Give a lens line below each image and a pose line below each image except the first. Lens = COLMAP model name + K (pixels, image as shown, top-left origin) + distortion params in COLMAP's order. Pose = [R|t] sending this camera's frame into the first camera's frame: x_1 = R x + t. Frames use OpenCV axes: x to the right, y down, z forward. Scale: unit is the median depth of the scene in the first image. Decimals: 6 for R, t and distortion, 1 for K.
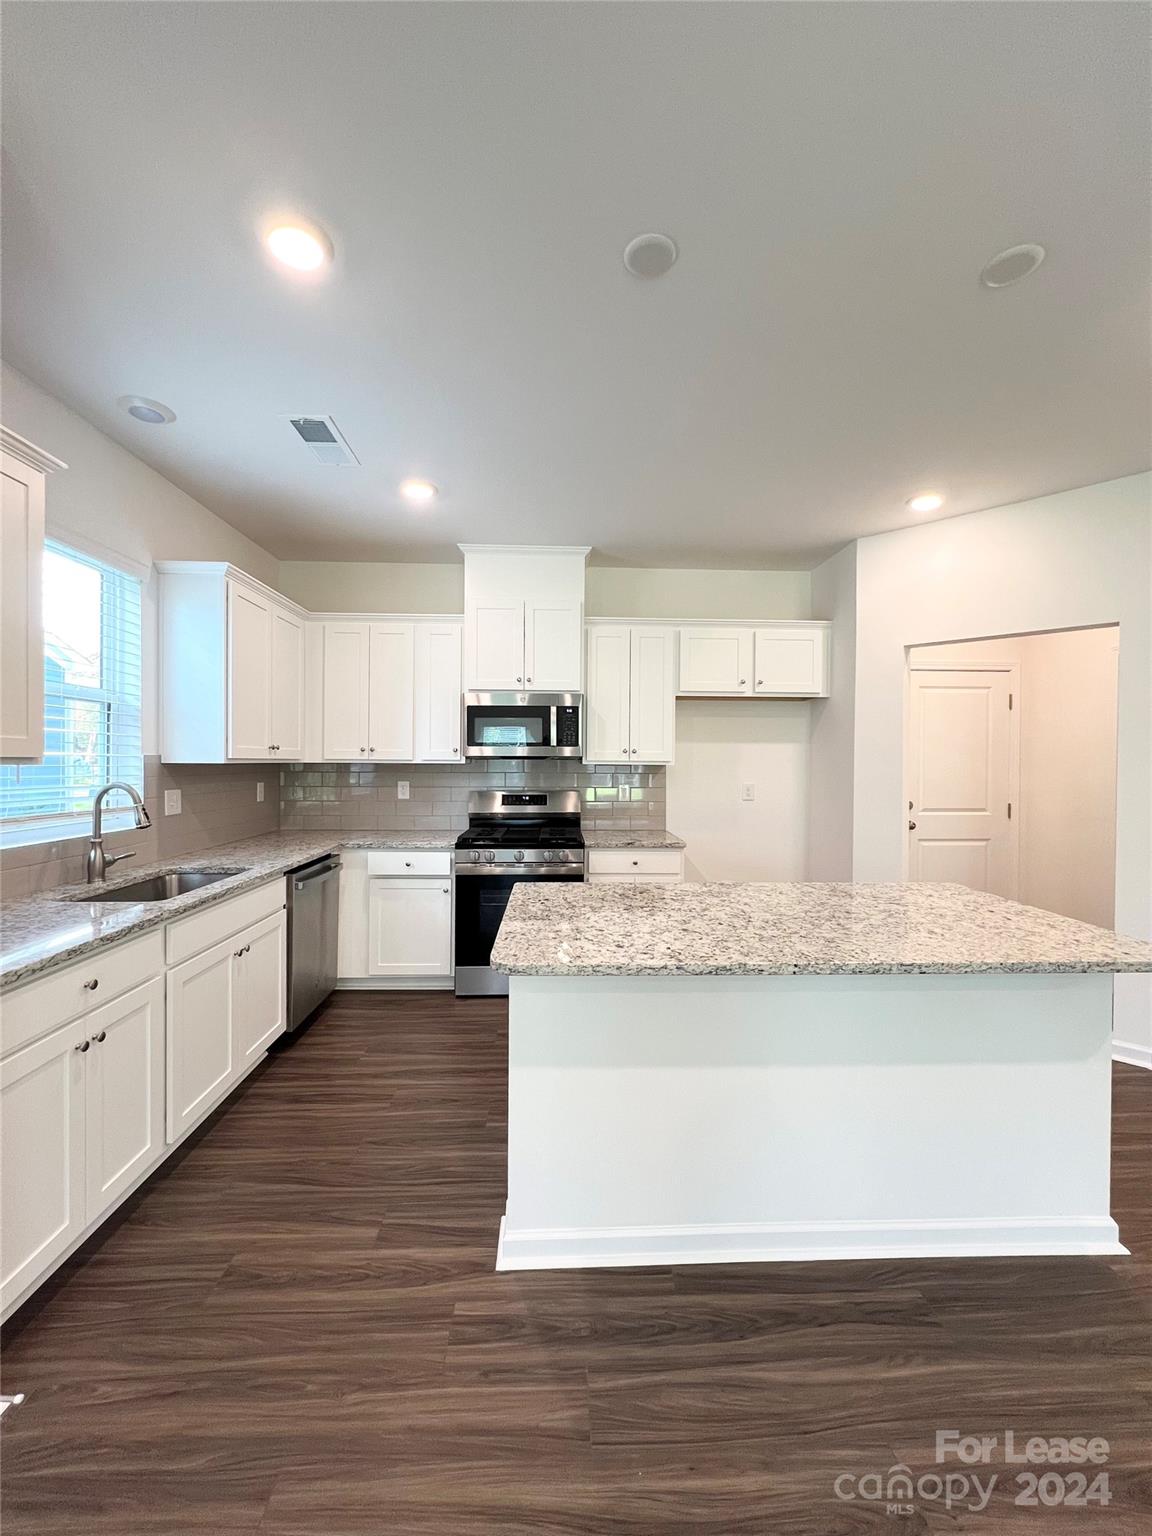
lens RADIAL K [[612.4, 0, 572.0], [0, 612.4, 765.5], [0, 0, 1]] dist [-0.006199, 0.001107]
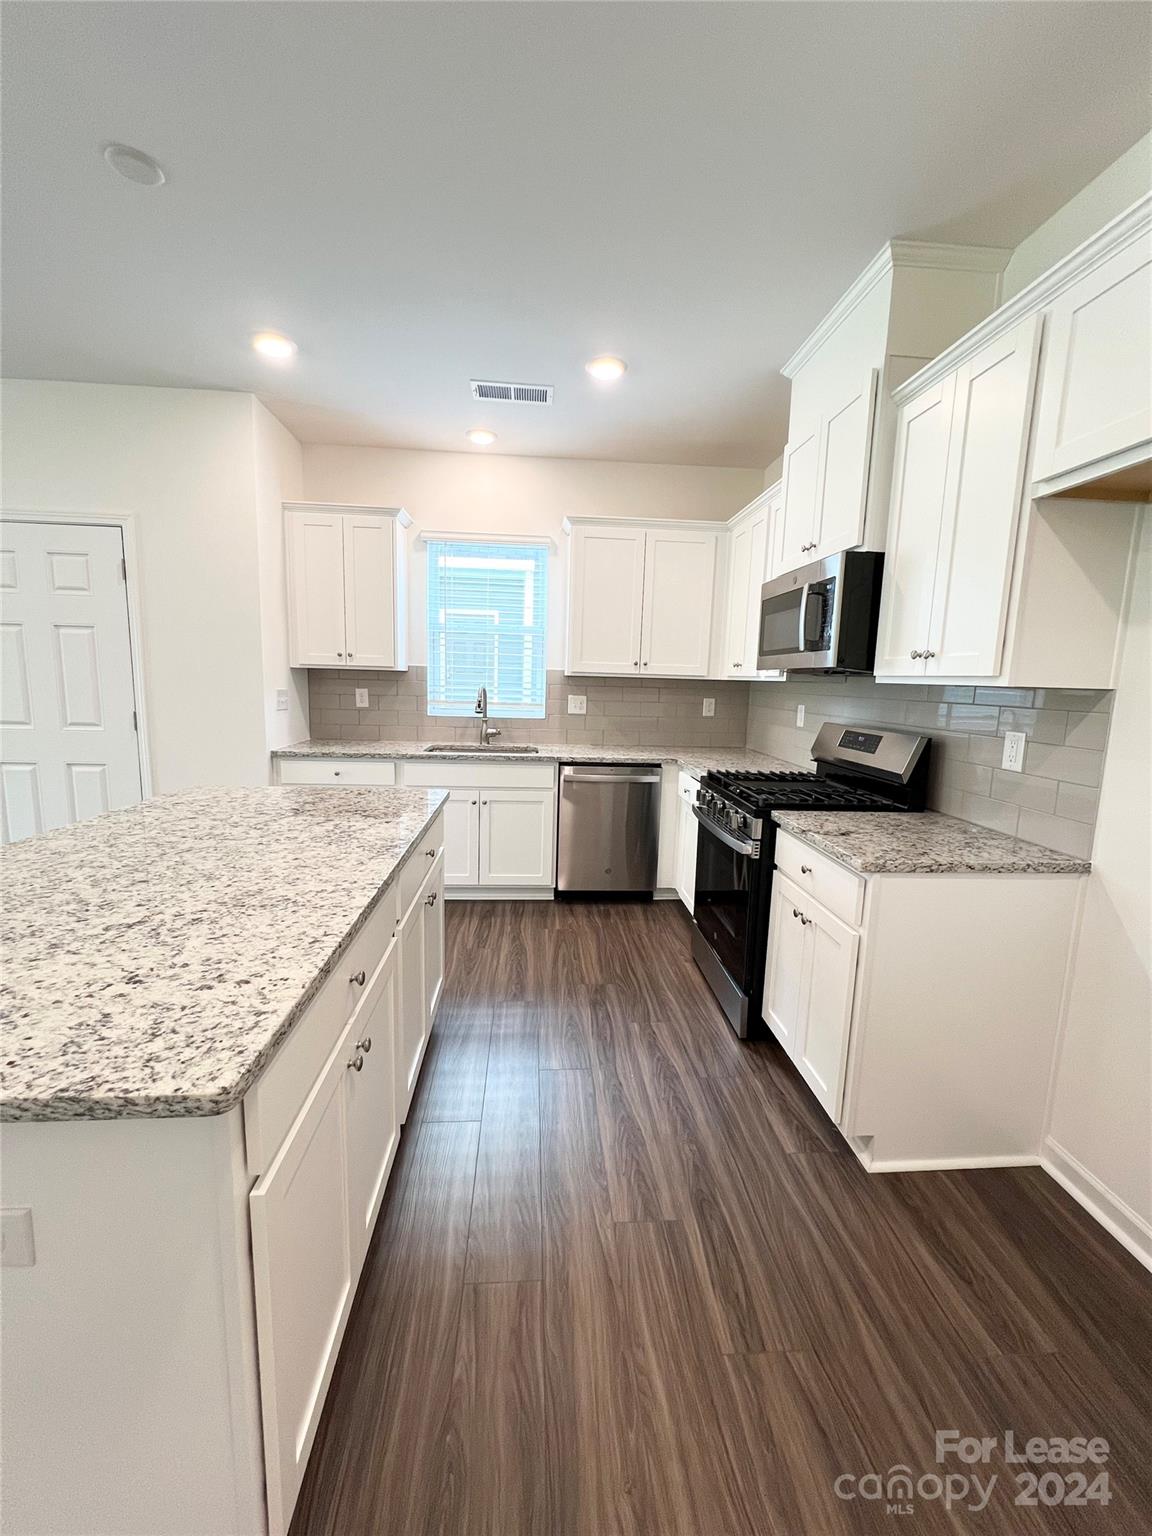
lens RADIAL K [[612.4, 0, 577.4], [0, 612.4, 763.2], [0, 0, 1]] dist [-0.006199, 0.001107]
pose [[0.051467, 0.134453, -0.989582, 0.573655], [-0.038135, 0.990438, 0.132586, 0.007235], [0.997946, 0.030914, 0.056102, 0.734942]]
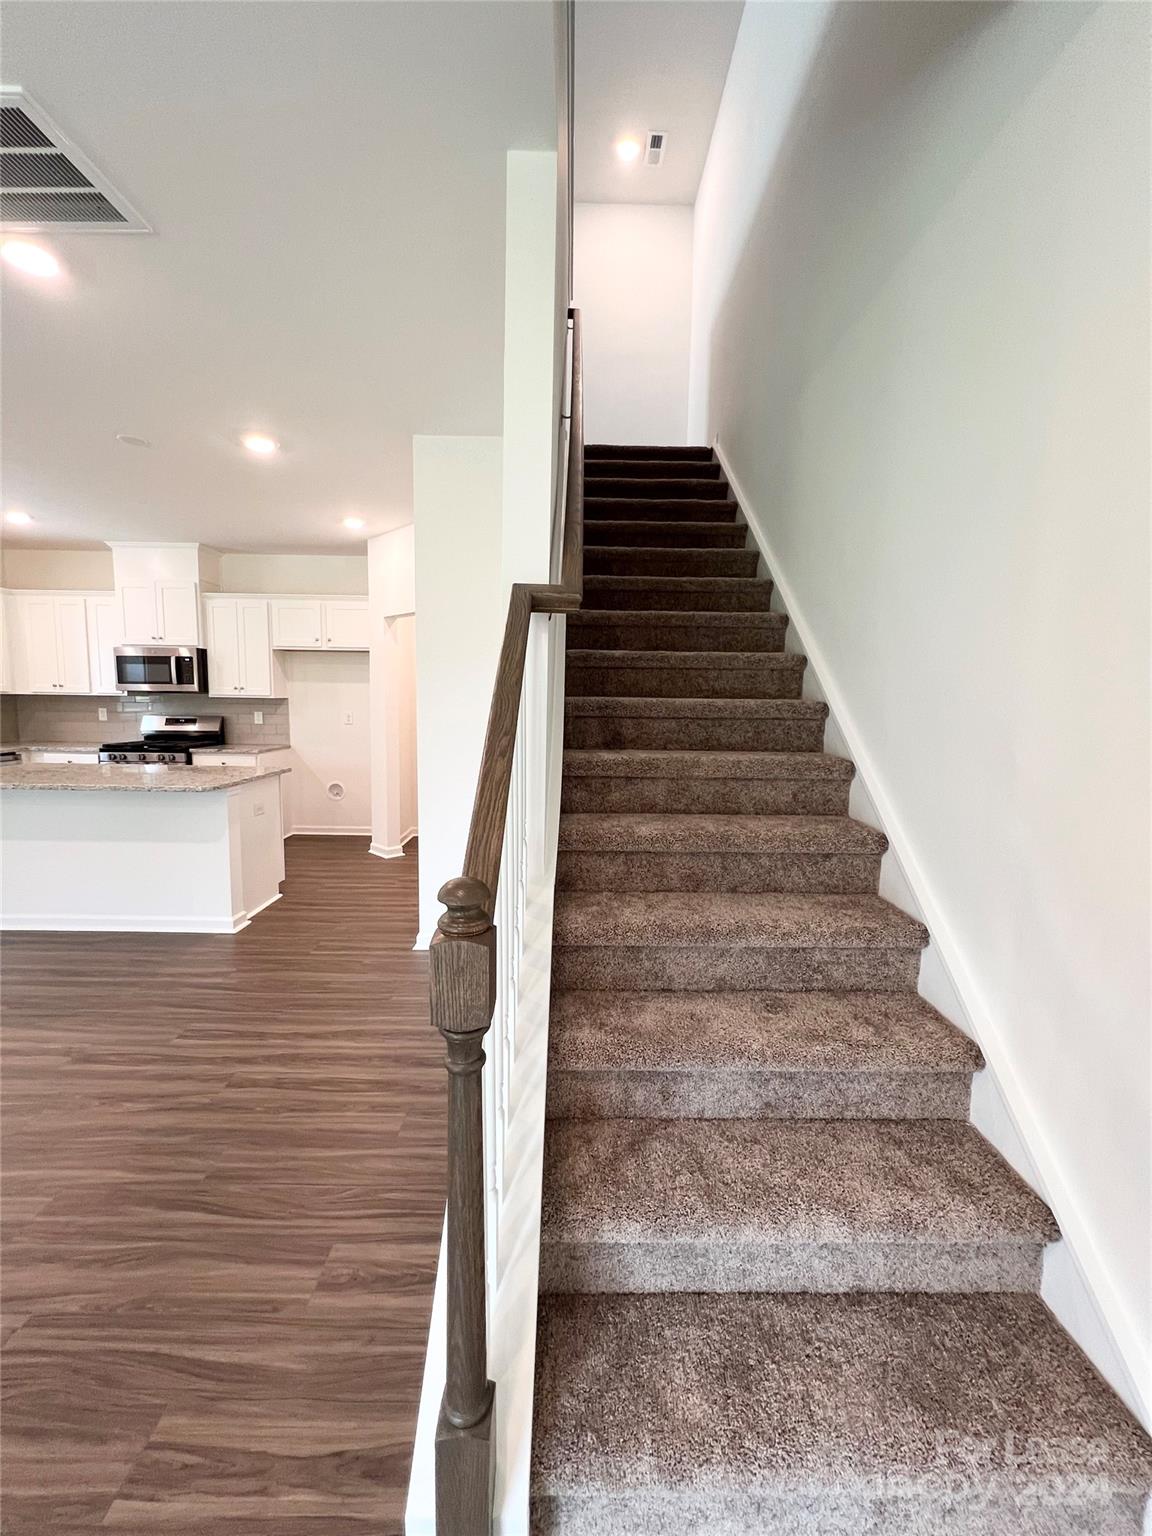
lens RADIAL K [[612.4, 0, 577.8], [0, 612.4, 761.4], [0, 0, 1]] dist [-0.006199, 0.001107]
pose [[0.999838, 0.010965, -0.014294, 0.948374], [-0.009658, 0.996028, 0.088512, 0.014039], [0.015208, -0.088360, 0.995973, -0.449578]]
